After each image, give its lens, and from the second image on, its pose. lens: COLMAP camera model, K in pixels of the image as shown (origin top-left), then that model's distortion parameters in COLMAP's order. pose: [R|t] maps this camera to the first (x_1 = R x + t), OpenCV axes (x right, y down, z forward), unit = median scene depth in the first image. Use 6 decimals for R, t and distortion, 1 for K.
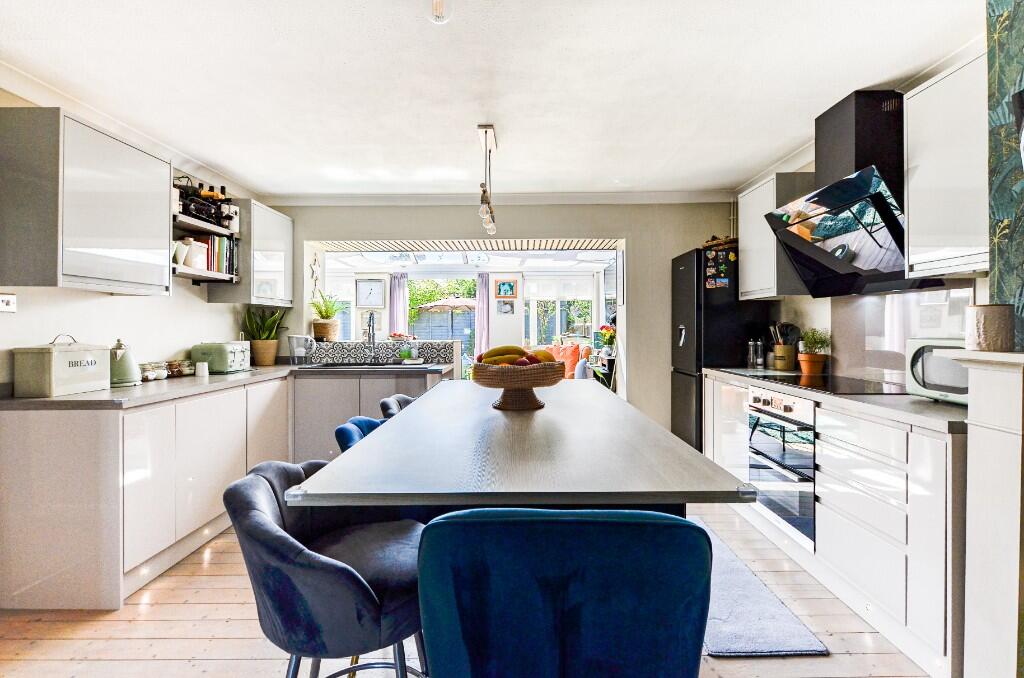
lens RADIAL K [[453.6, 0, 515.4], [0, 453.6, 326.9], [0, 0, 1]] dist [0.001927, 0.000206]
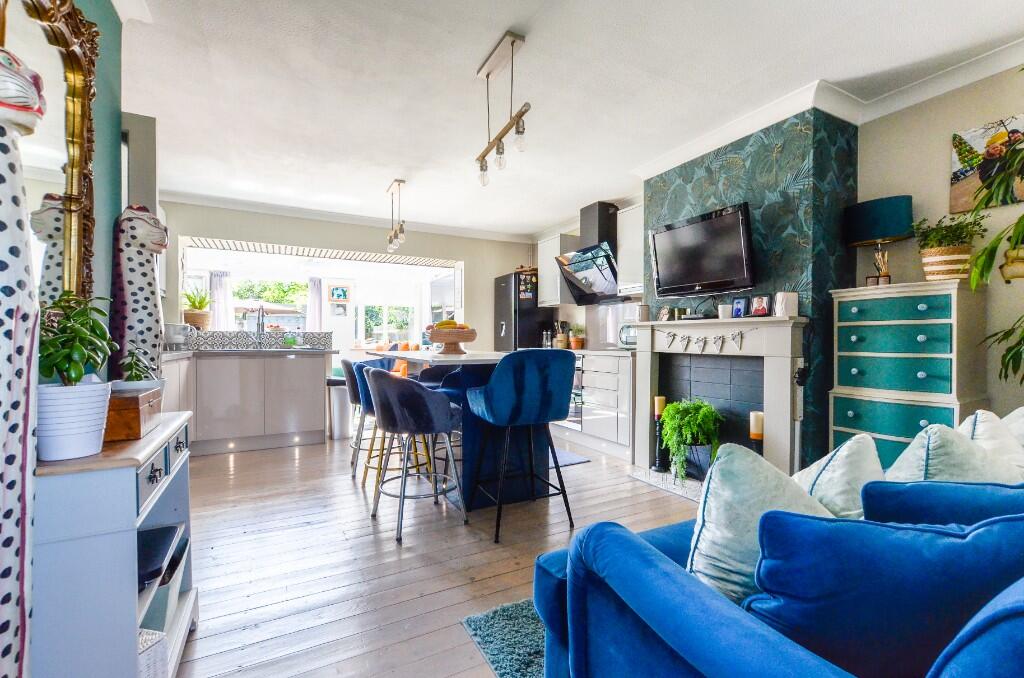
lens RADIAL K [[447.7, 0, 512.0], [0, 447.7, 339.0], [0, 0, 1]] dist [0.001558, -0.000047]
pose [[0.887082, 0.009056, 0.461522, -0.337180], [-0.008250, 0.999959, -0.003764, 0.065685], [-0.461538, -0.000468, 0.887121, -0.389059]]
